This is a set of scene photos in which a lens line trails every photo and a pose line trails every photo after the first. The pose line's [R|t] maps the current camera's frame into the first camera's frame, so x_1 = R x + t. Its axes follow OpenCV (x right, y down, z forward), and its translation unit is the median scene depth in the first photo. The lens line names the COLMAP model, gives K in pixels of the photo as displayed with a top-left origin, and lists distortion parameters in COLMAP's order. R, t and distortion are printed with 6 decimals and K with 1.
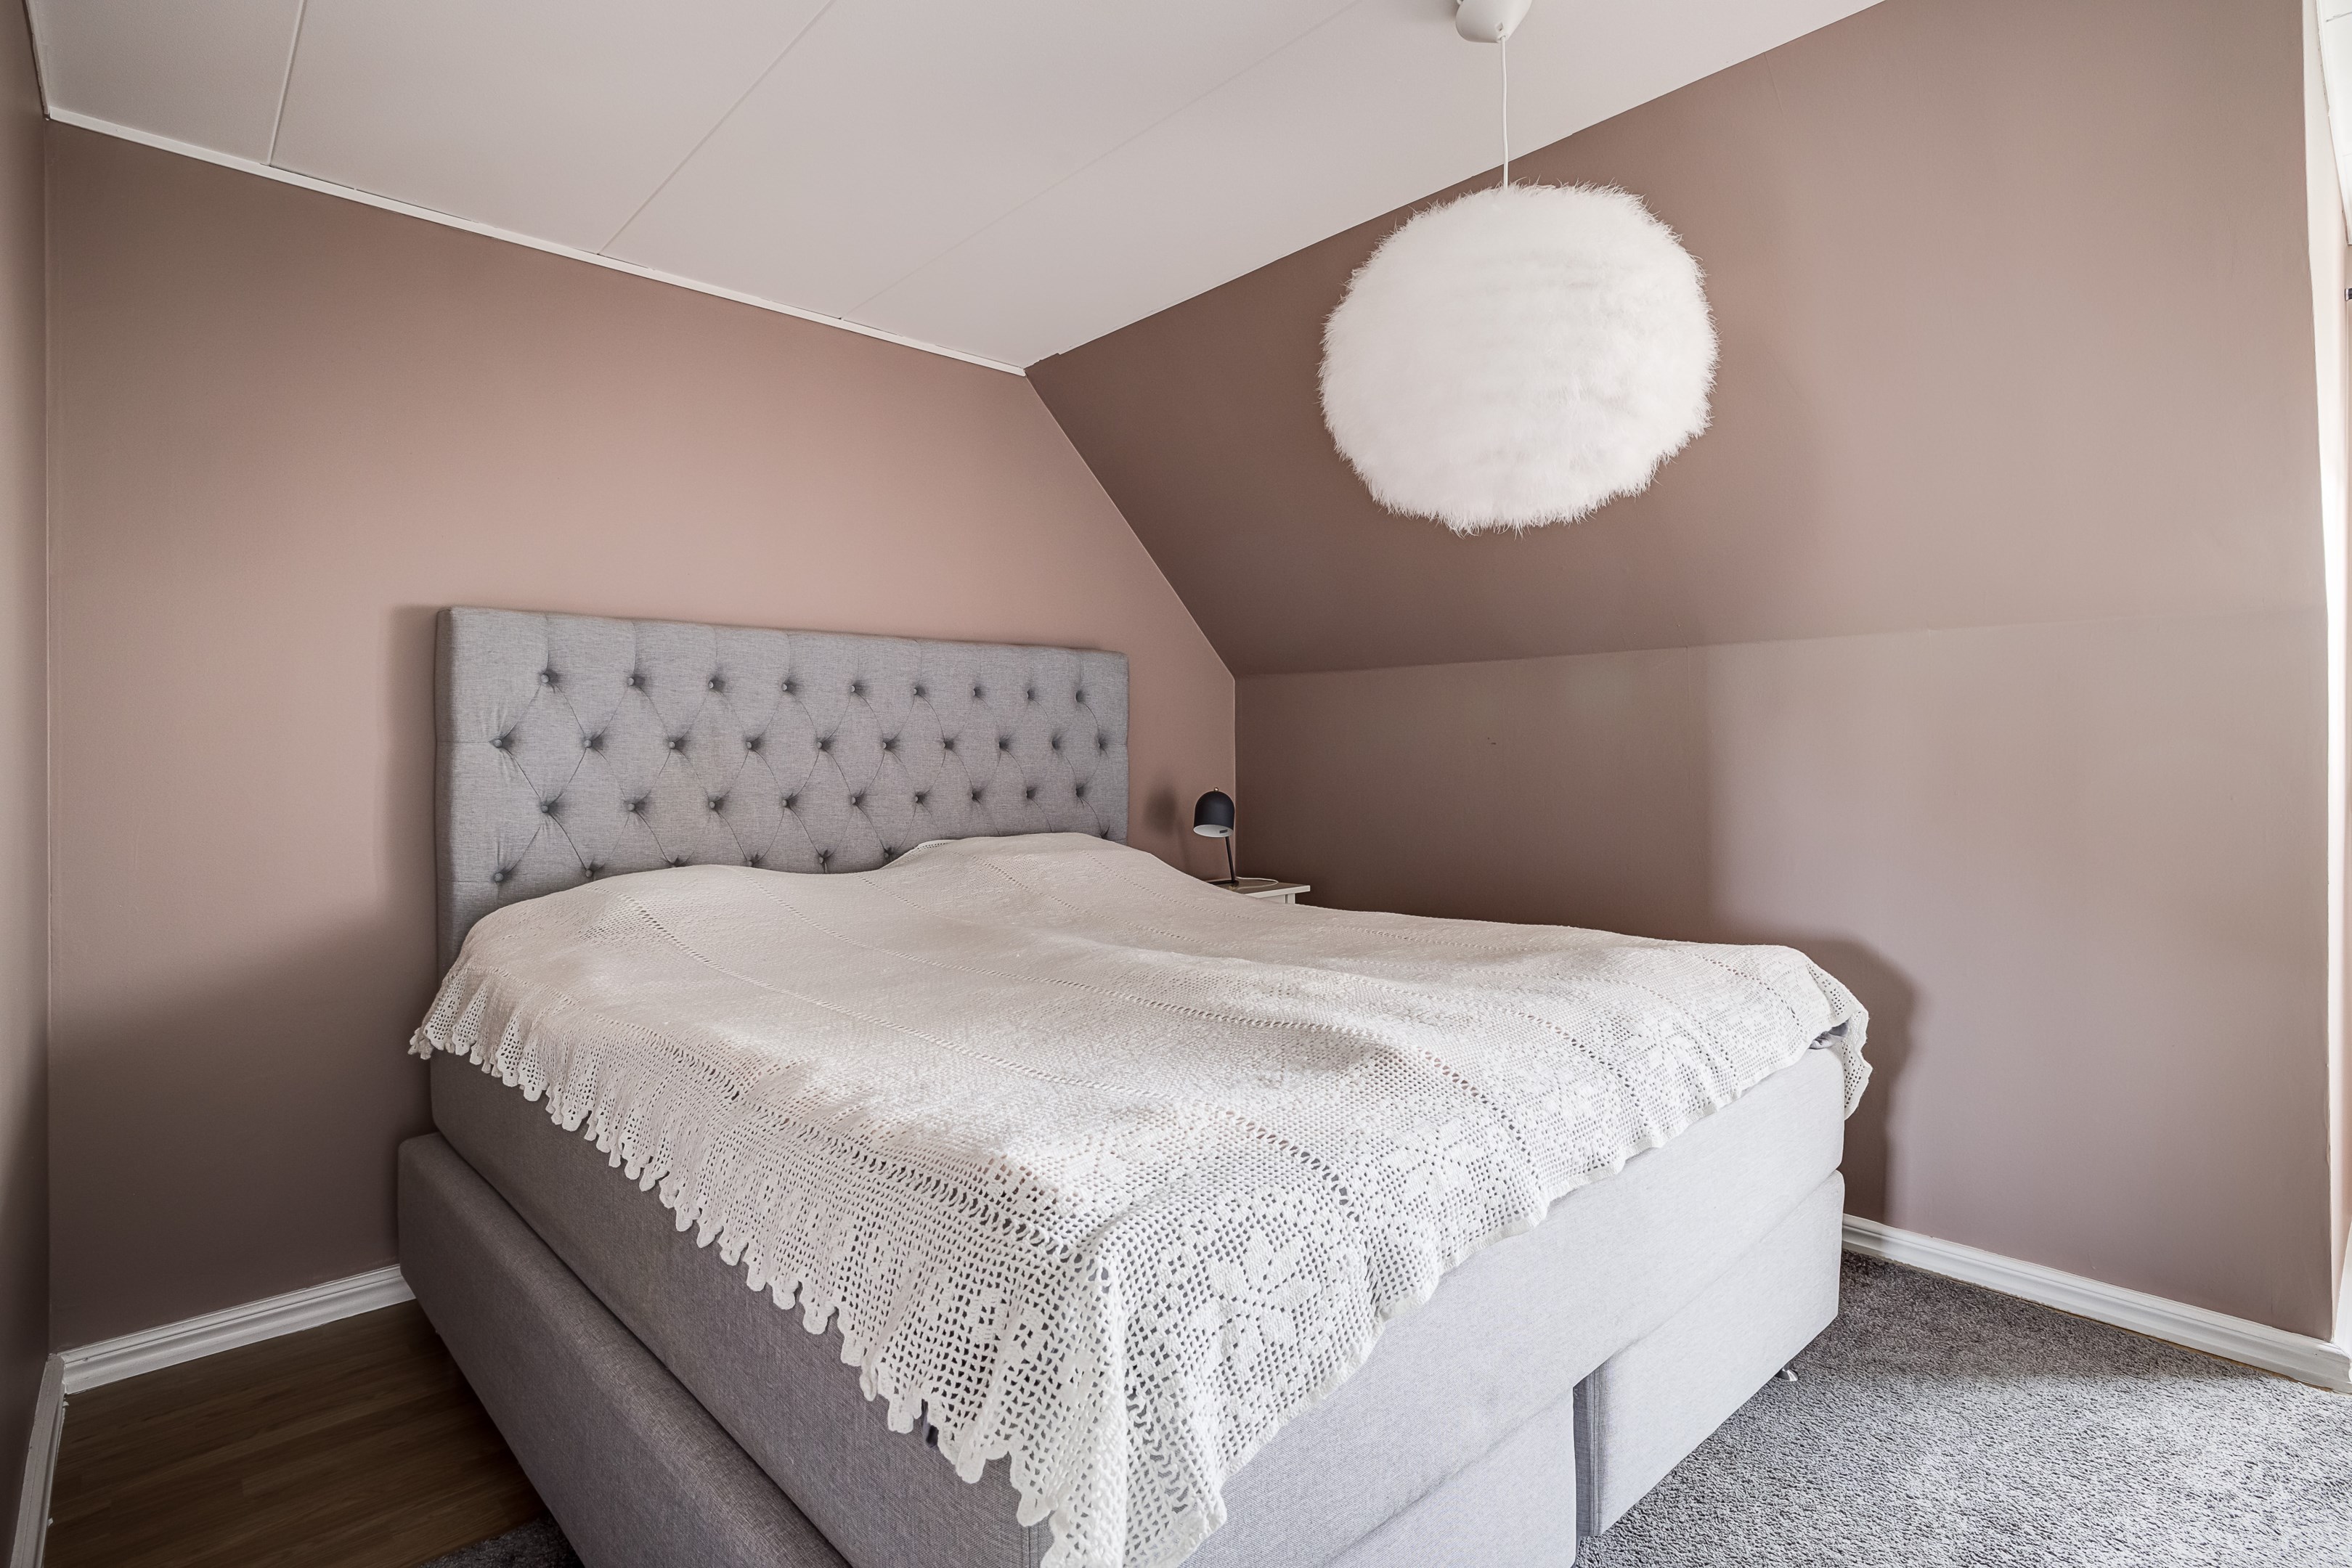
lens RADIAL K [[1157.2, 0, 1175.5], [0, 1157.2, 718.3], [0, 0, 1]] dist [-0.042560, 0.021859]
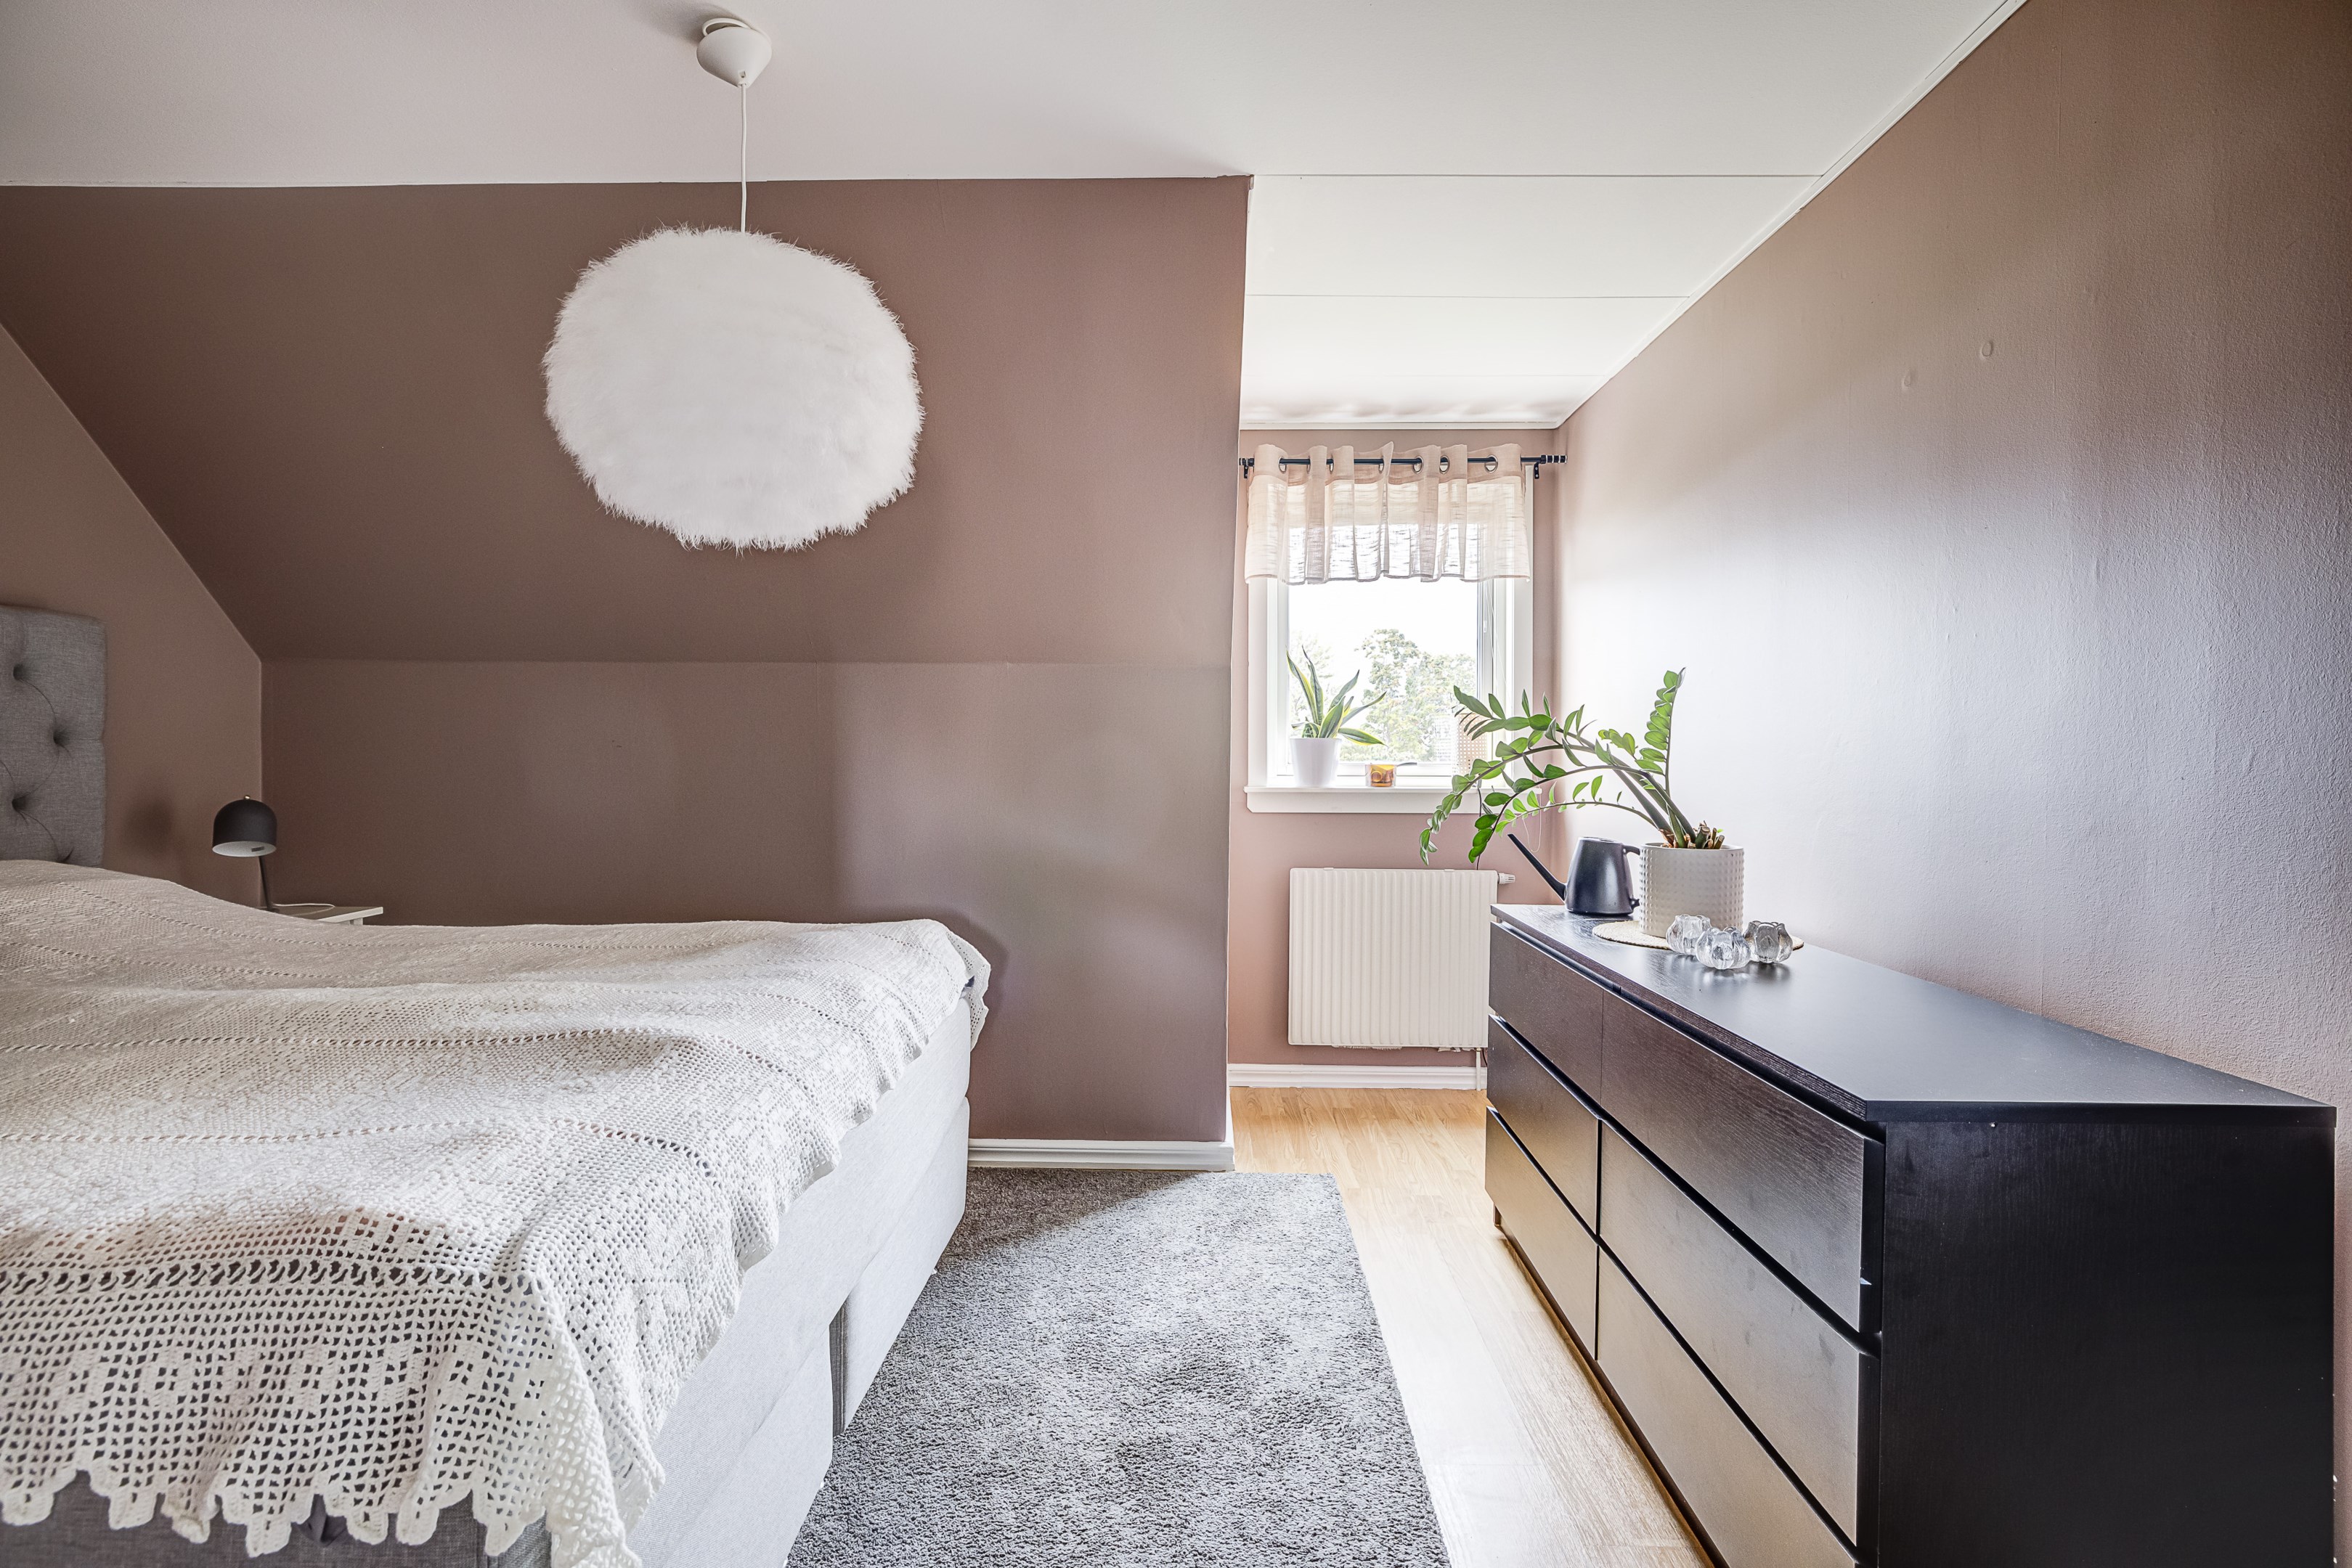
lens RADIAL K [[1157.2, 0, 1175.5], [0, 1157.2, 718.3], [0, 0, 1]] dist [-0.042560, 0.021859]
pose [[0.690357, 0.032484, 0.722739, -0.310895], [-0.030698, 0.999407, -0.015596, -0.004305], [-0.722817, -0.011420, 0.690945, -0.053015]]
